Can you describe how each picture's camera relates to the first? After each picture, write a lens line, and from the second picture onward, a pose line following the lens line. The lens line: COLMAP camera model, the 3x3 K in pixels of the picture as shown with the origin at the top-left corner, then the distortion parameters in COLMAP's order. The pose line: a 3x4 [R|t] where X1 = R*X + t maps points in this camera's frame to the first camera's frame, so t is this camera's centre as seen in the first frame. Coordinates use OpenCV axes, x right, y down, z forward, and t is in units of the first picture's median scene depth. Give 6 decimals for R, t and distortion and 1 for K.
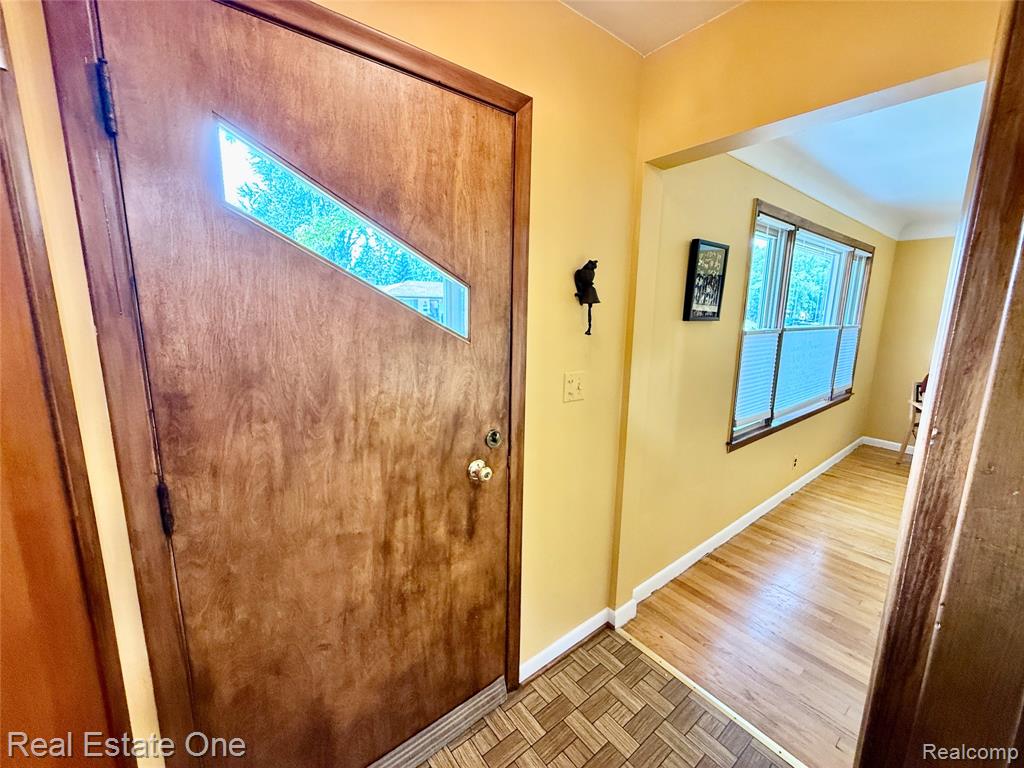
lens RADIAL K [[409.4, 0, 511.5], [0, 409.4, 380.1], [0, 0, 1]] dist [-0.001112, -0.000031]
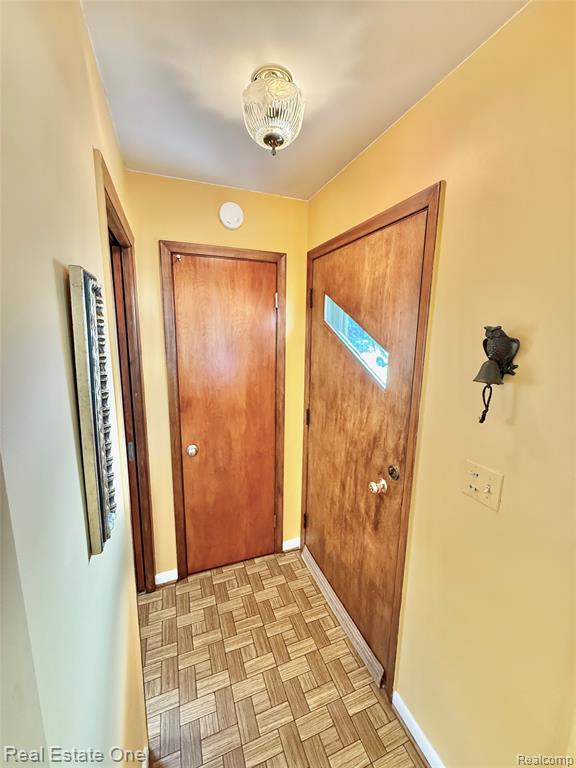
lens RADIAL K [[307.0, 0, 287.9], [0, 307.0, 383.0], [0, 0, 1]] dist [-0.001112, -0.000031]
pose [[-0.292582, 0.145319, -0.945134, 1.015098], [-0.185996, 0.960860, 0.205315, -0.285775], [0.937977, 0.235862, -0.254102, 0.978504]]
